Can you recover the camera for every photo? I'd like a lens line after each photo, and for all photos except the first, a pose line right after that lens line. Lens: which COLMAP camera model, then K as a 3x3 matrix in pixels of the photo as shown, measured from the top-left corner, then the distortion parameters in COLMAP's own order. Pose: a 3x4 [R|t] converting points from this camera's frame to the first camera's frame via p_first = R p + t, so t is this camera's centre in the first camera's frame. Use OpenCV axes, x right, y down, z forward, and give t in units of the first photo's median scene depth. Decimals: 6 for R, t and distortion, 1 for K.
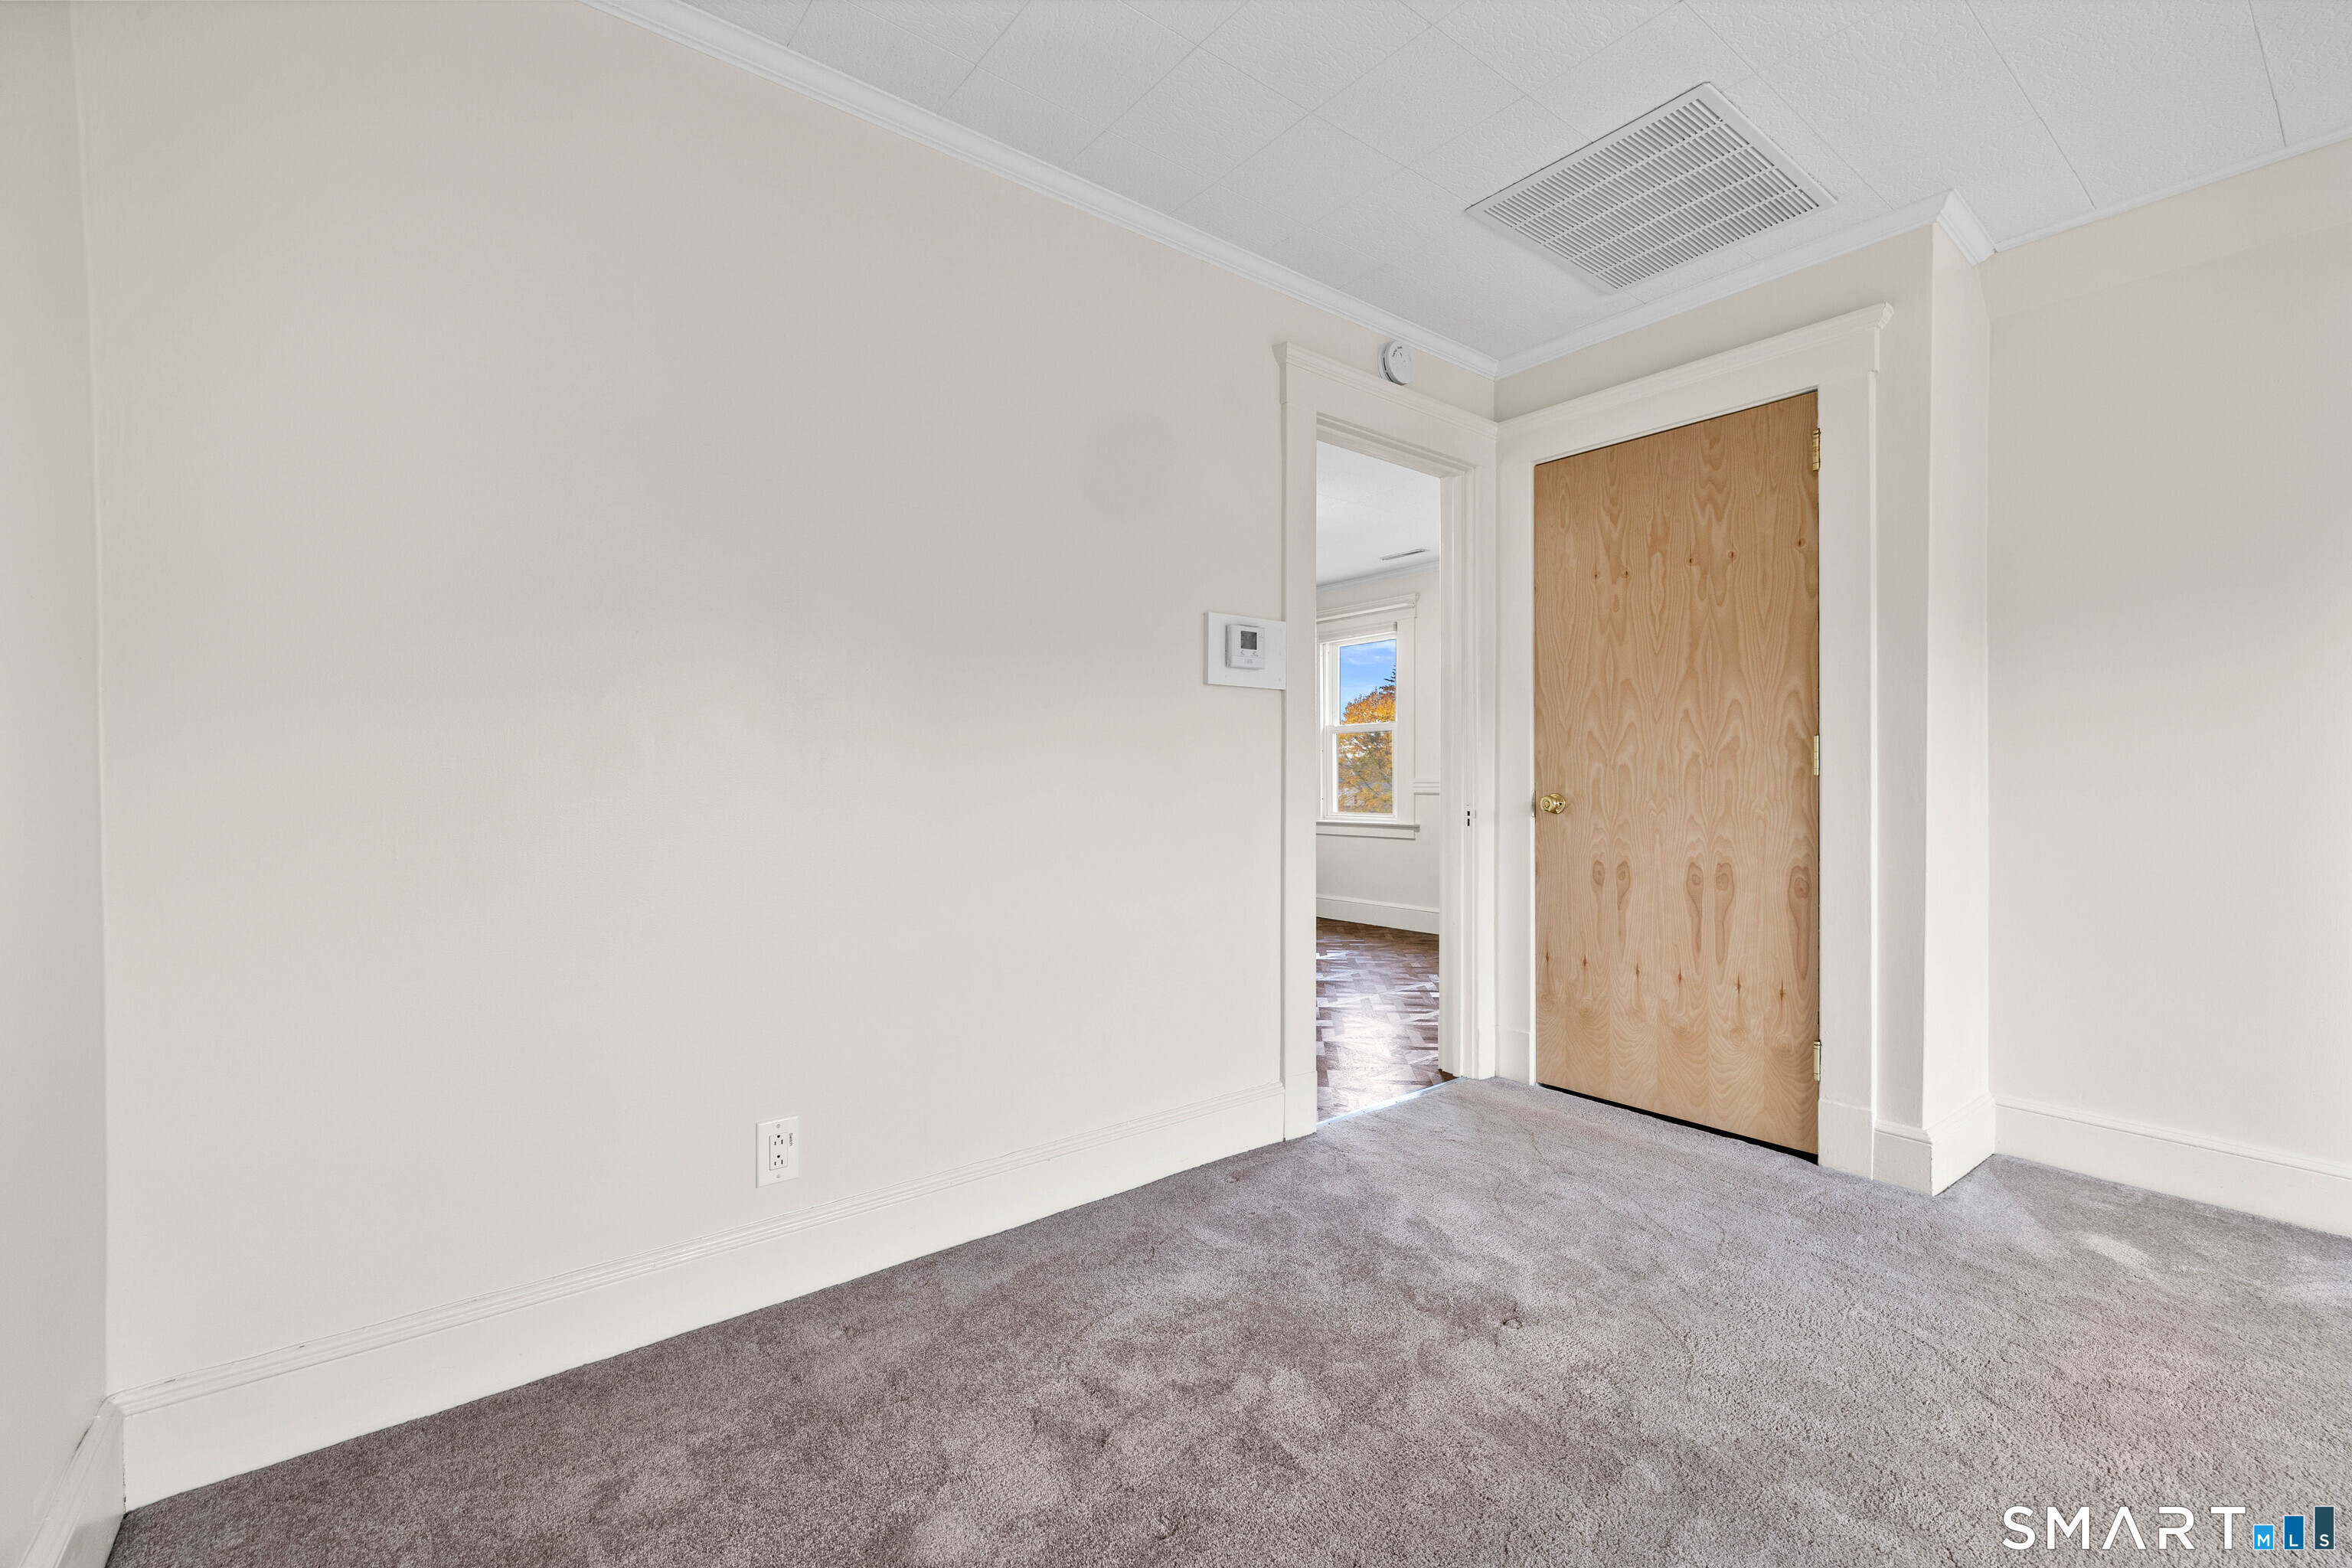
lens RADIAL K [[999.2, 0, 1177.0], [0, 999.2, 789.6], [0, 0, 1]] dist [0.002466, -0.000126]
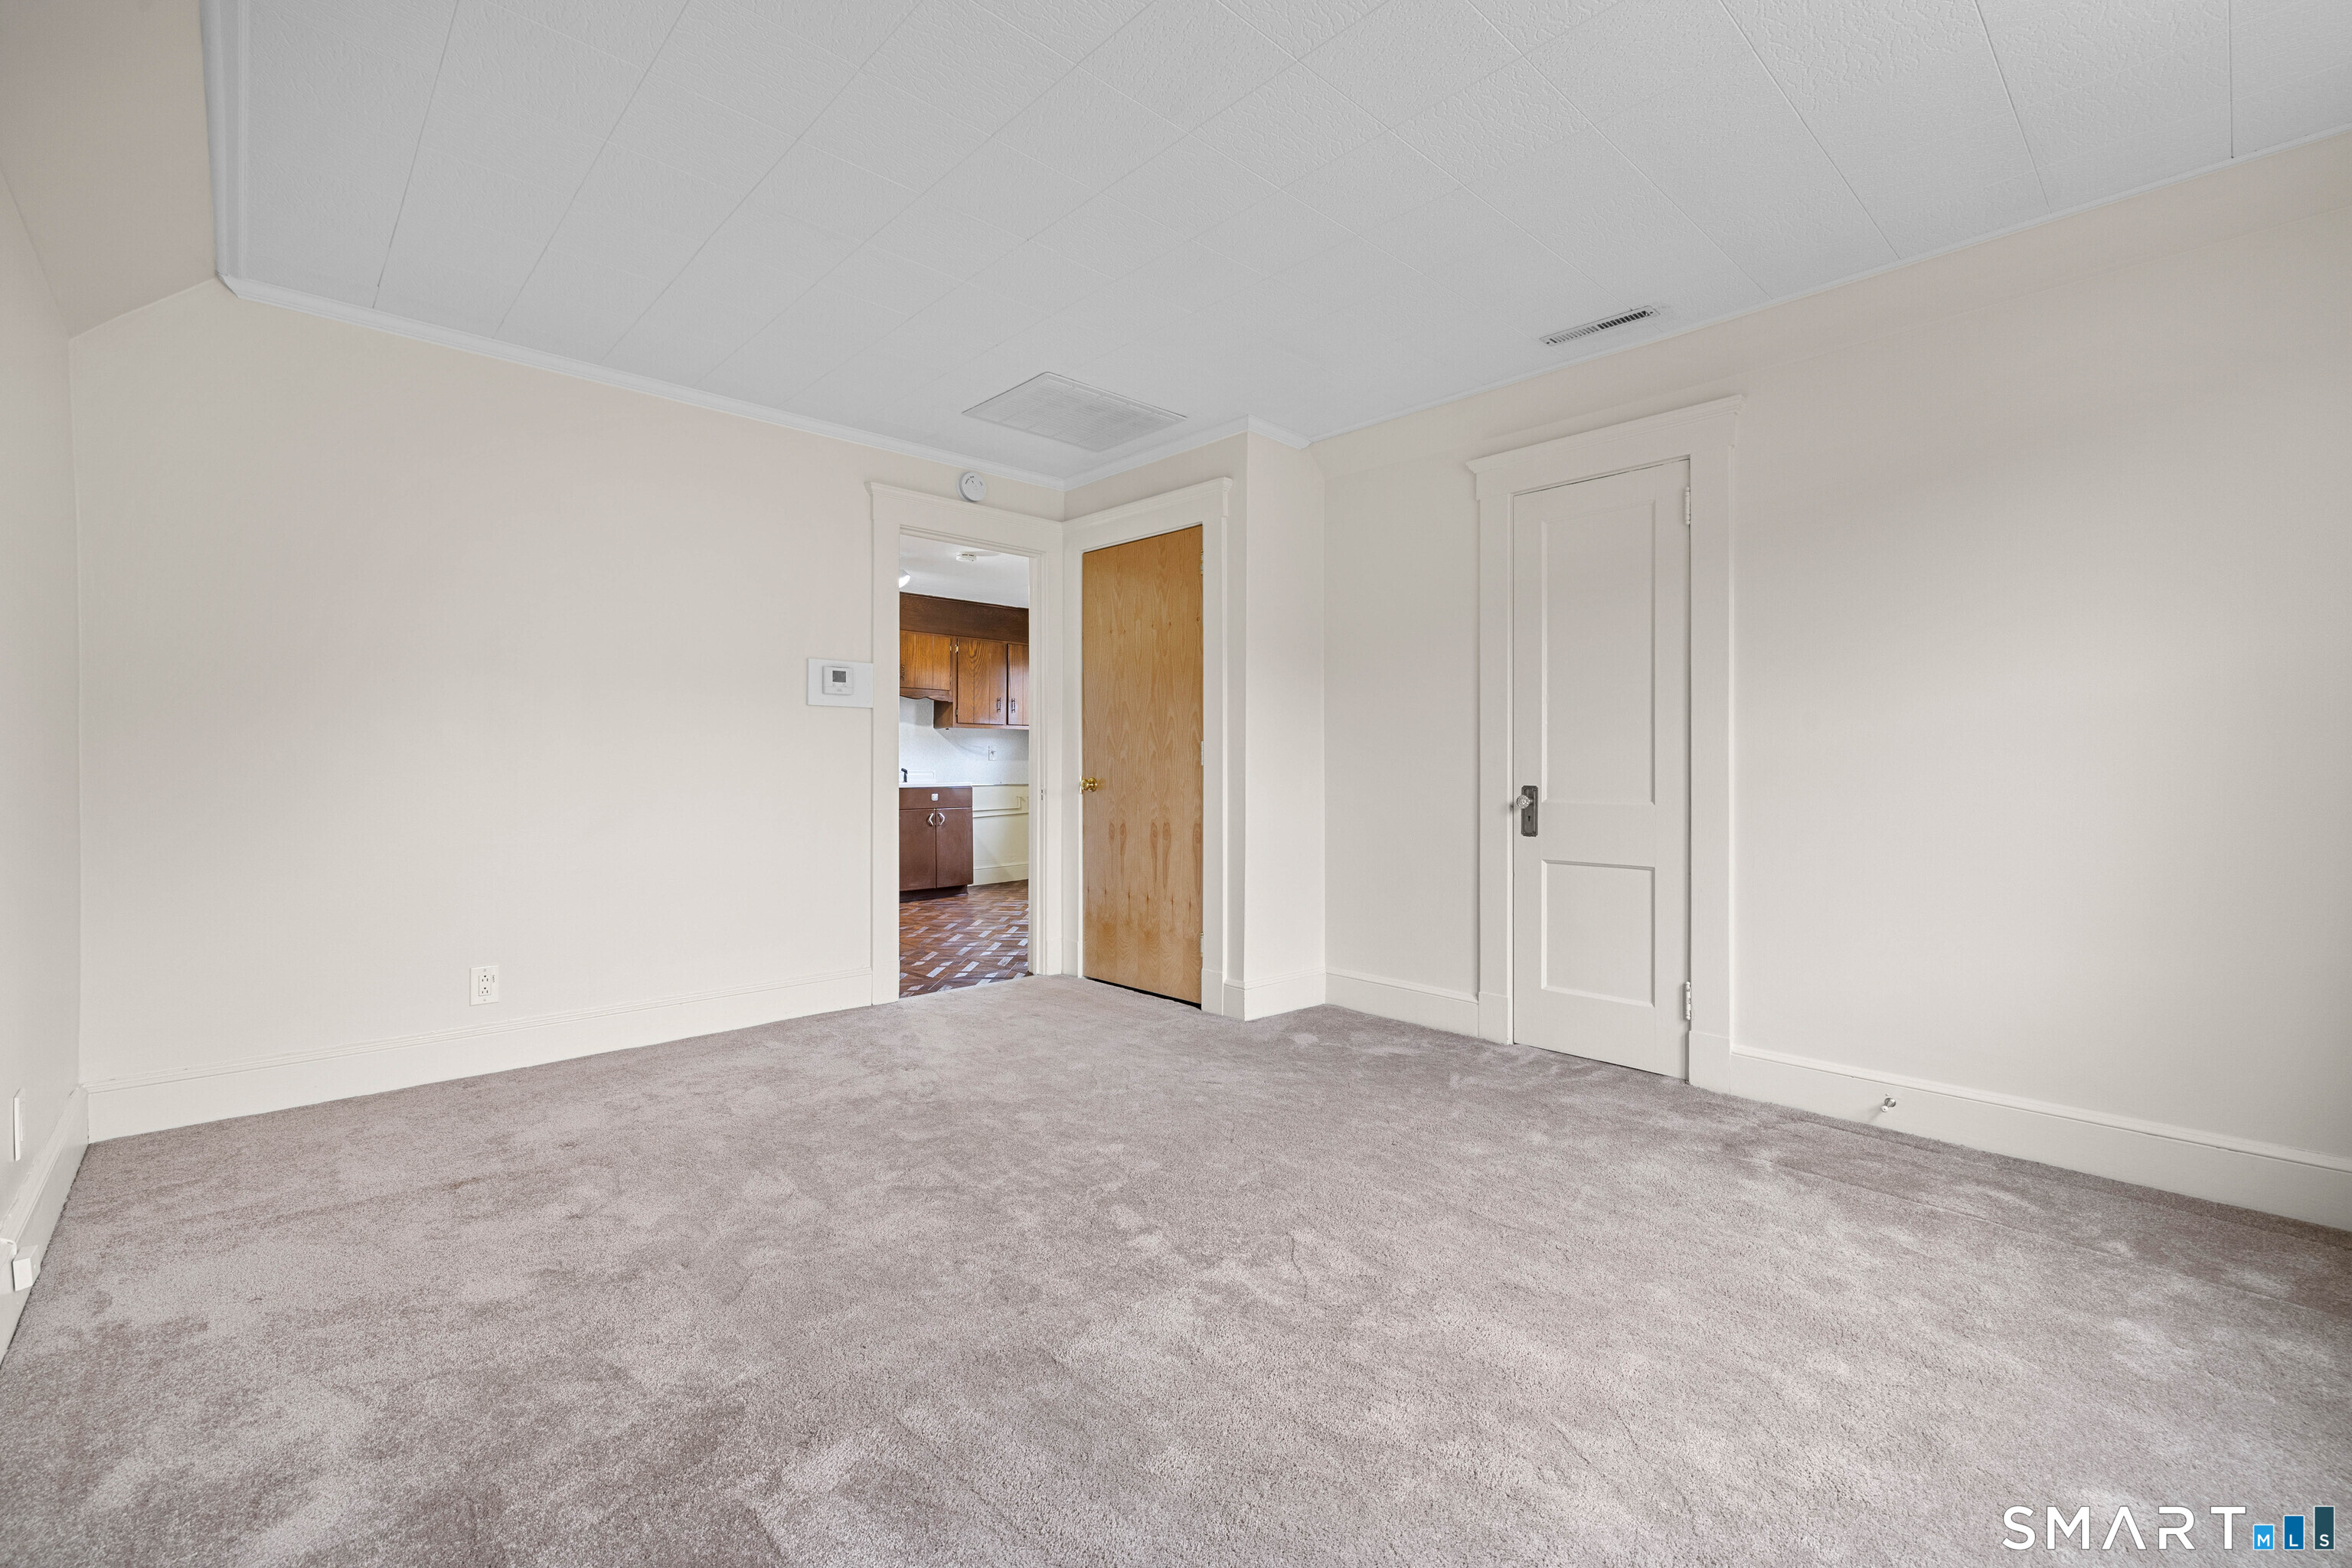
lens RADIAL K [[999.2, 0, 1170.0], [0, 999.2, 773.3], [0, 0, 1]] dist [0.002466, -0.000126]
pose [[0.996398, 0.002832, 0.084756, 0.448532], [-0.002180, 0.999967, -0.007785, 0.010460], [-0.084776, 0.007572, 0.996371, -0.576795]]
